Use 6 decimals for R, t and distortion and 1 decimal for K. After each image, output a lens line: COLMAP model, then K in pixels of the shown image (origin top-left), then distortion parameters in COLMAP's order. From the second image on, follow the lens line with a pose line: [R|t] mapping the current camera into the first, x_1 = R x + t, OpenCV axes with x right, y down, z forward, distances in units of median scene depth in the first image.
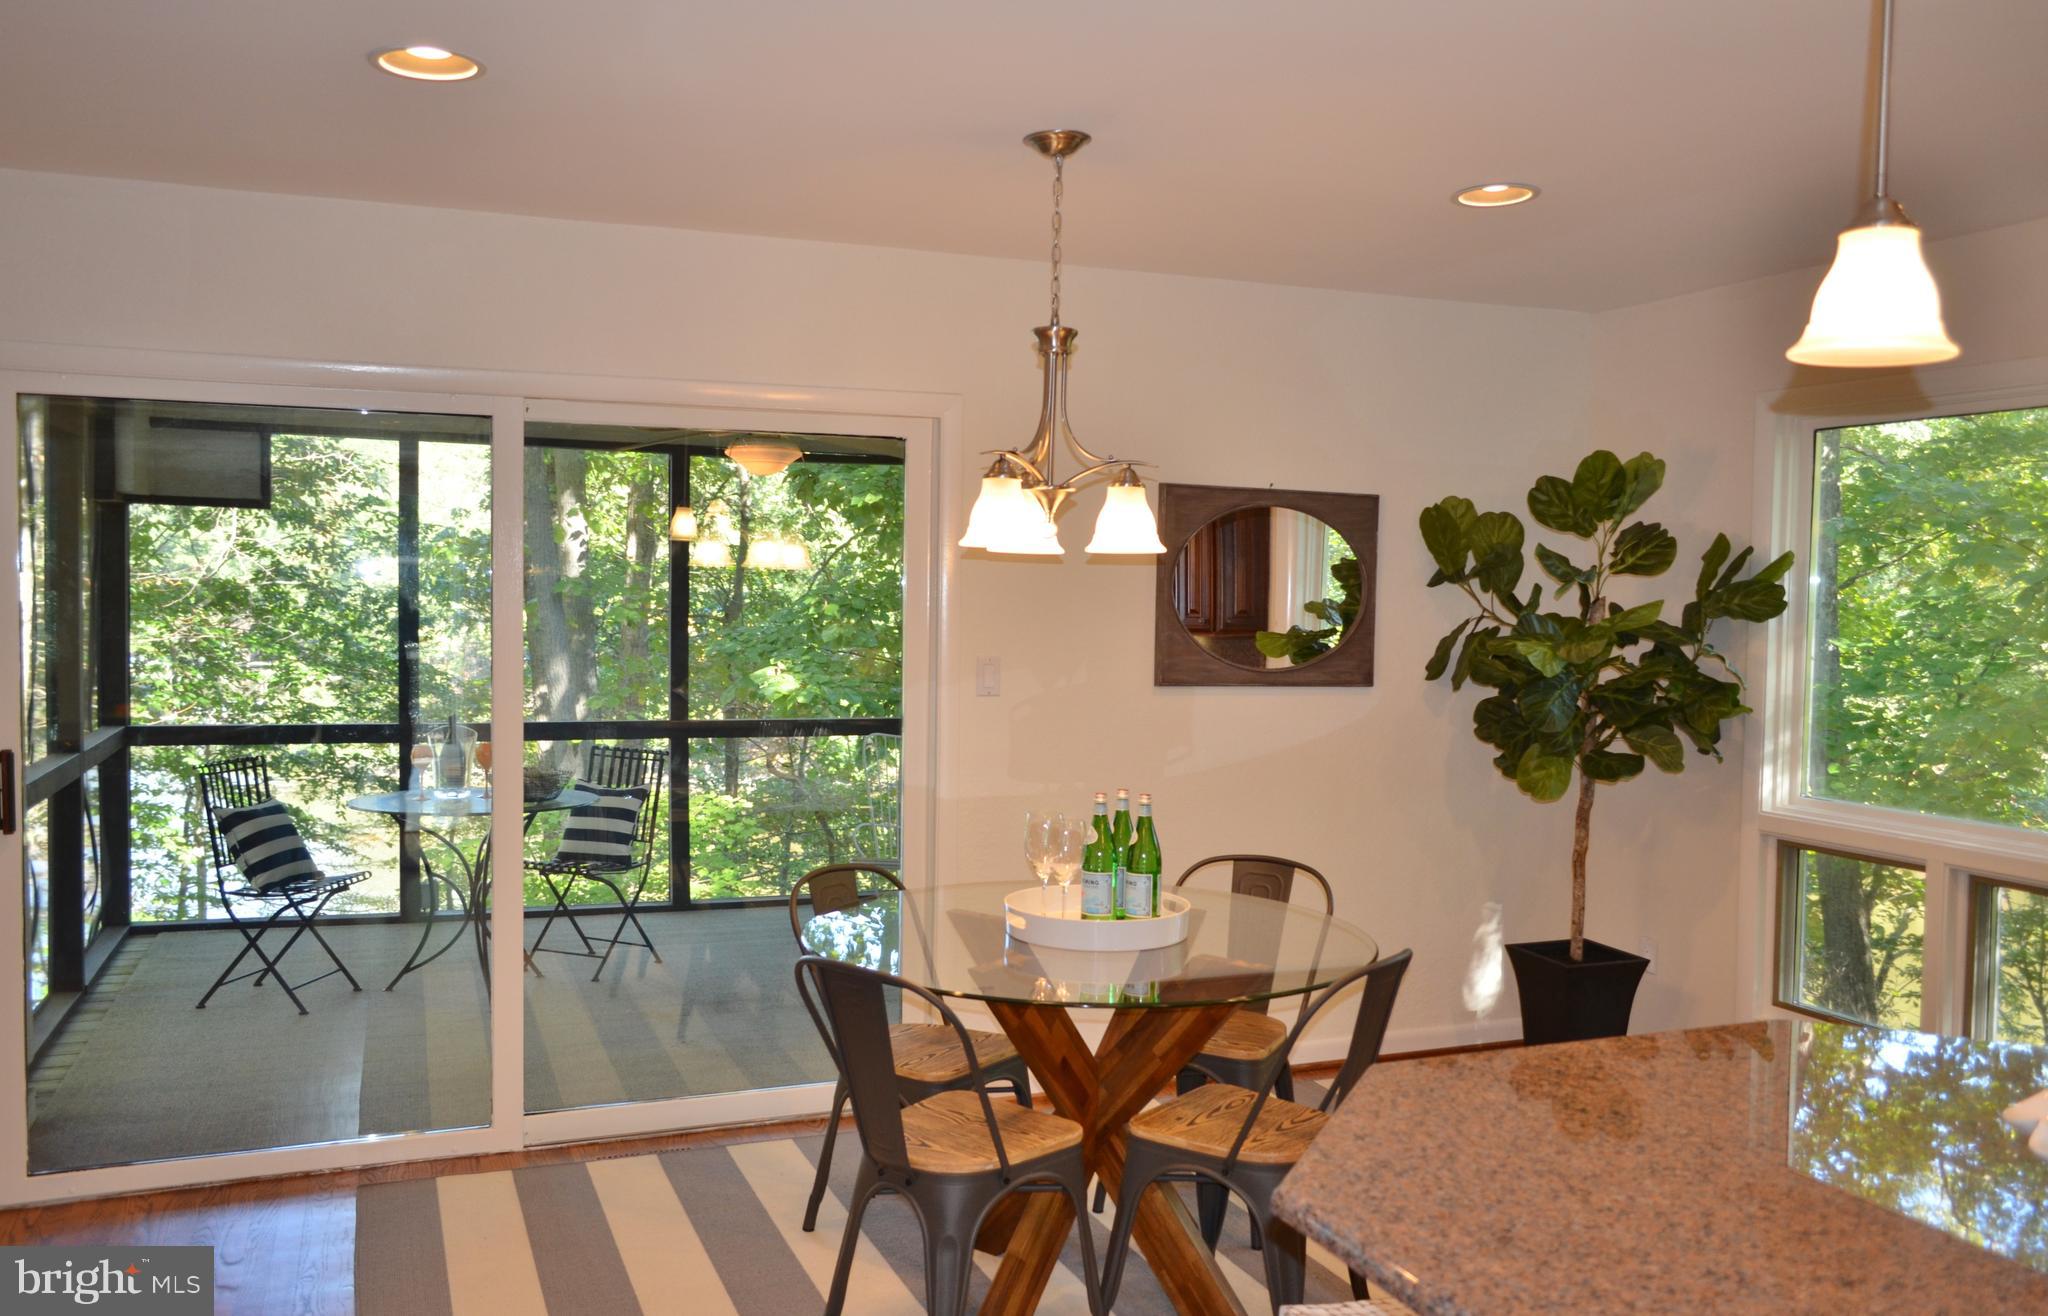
lens RADIAL K [[1623.9, 0, 1024.3], [0, 1623.9, 653.6], [0, 0, 1]] dist [0.004704, -0.007155]
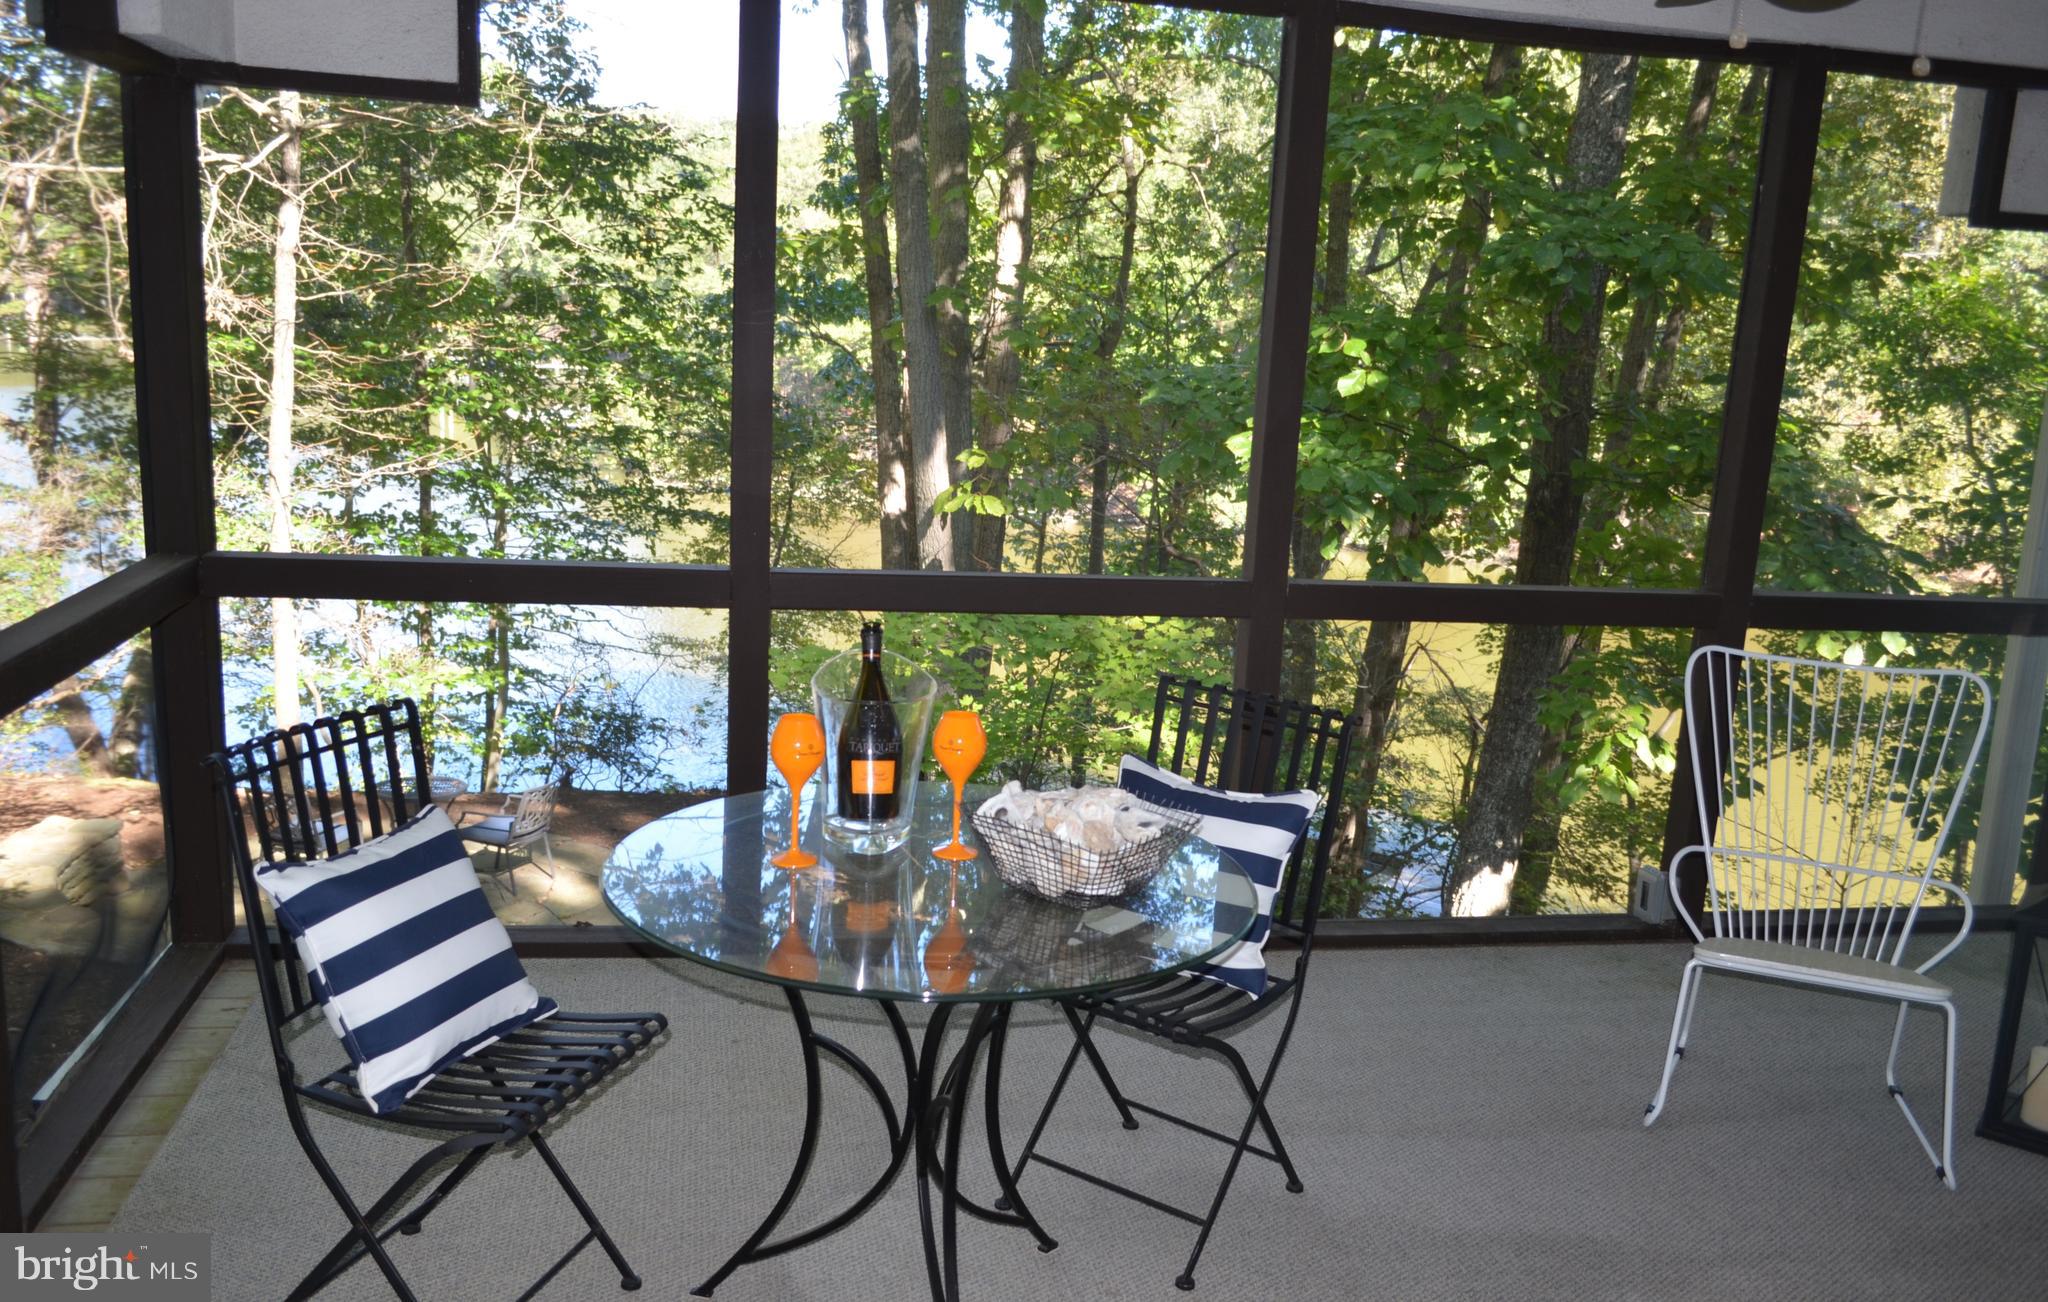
lens RADIAL K [[1623.9, 0, 1026.5], [0, 1623.9, 653.5], [0, 0, 1]] dist [0.004704, -0.007155]
pose [[0.982514, 0.074865, -0.170475, -0.071772], [-0.045833, 0.984675, 0.168272, -0.006378], [0.180460, -0.157516, 0.970888, 0.181697]]
